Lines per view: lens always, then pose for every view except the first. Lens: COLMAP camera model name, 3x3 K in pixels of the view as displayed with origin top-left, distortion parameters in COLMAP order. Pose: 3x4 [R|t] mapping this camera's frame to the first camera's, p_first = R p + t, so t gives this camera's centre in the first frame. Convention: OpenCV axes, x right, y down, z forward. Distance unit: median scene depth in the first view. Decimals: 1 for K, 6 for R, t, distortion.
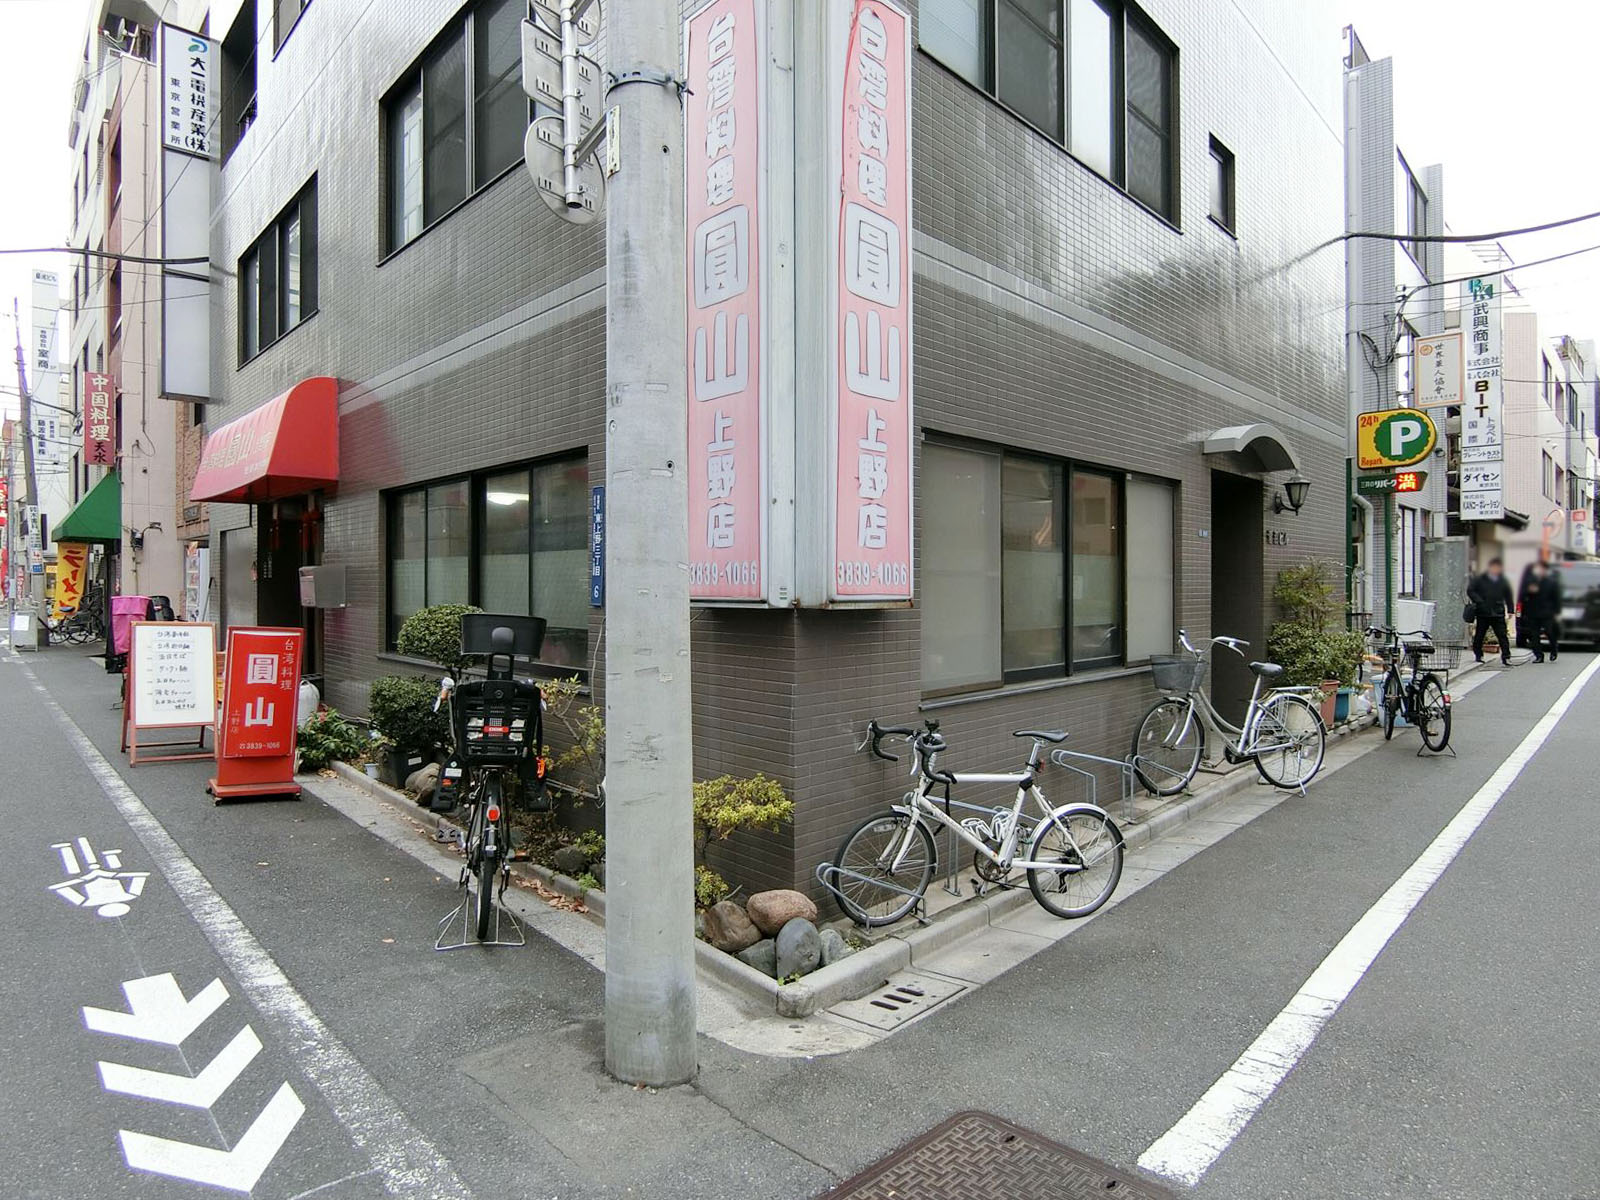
lens RADIAL K [[881.7, 0, 800.4], [0, 881.7, 593.0], [0, 0, 1]] dist [-0.016964, -0.002032]
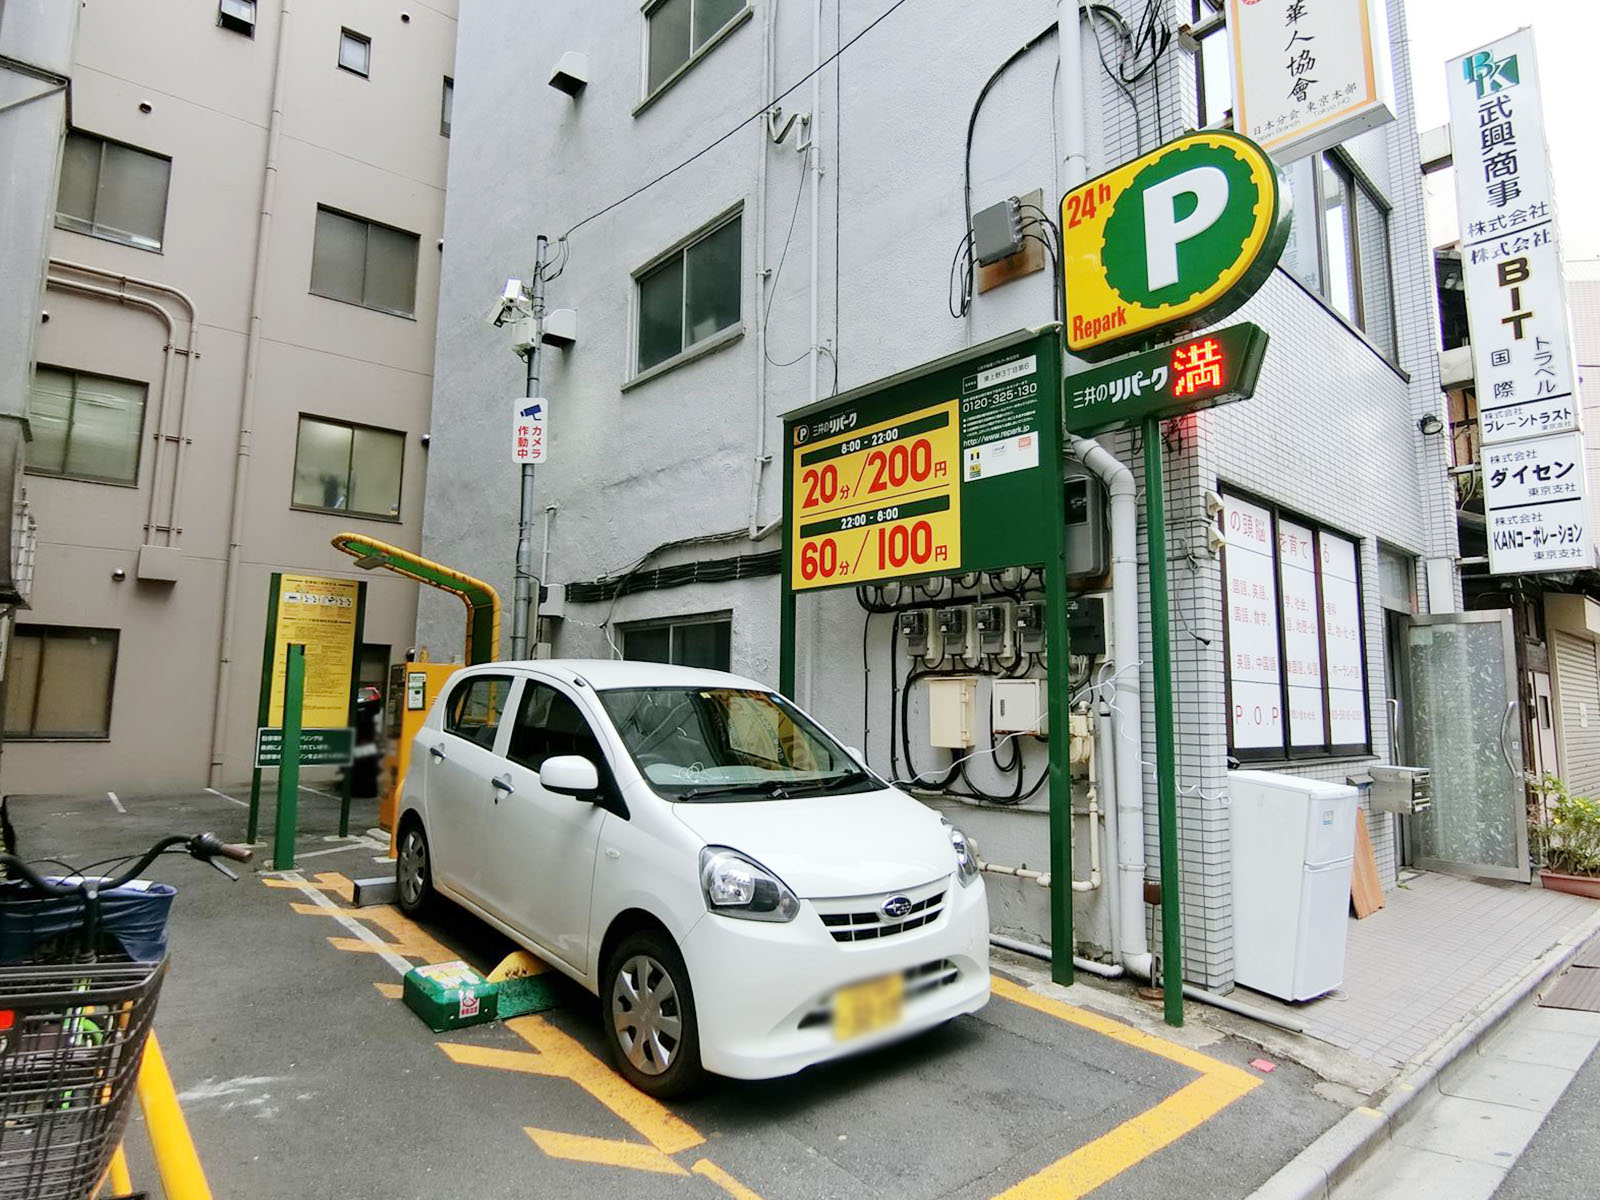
lens RADIAL K [[881.7, 0, 798.2], [0, 881.7, 603.7], [0, 0, 1]] dist [-0.016964, -0.002032]
pose [[0.996230, 0.008845, -0.086300, 0.463696], [-0.020052, 0.991329, -0.129866, -0.006815], [0.084403, 0.131107, 0.987769, 0.560552]]
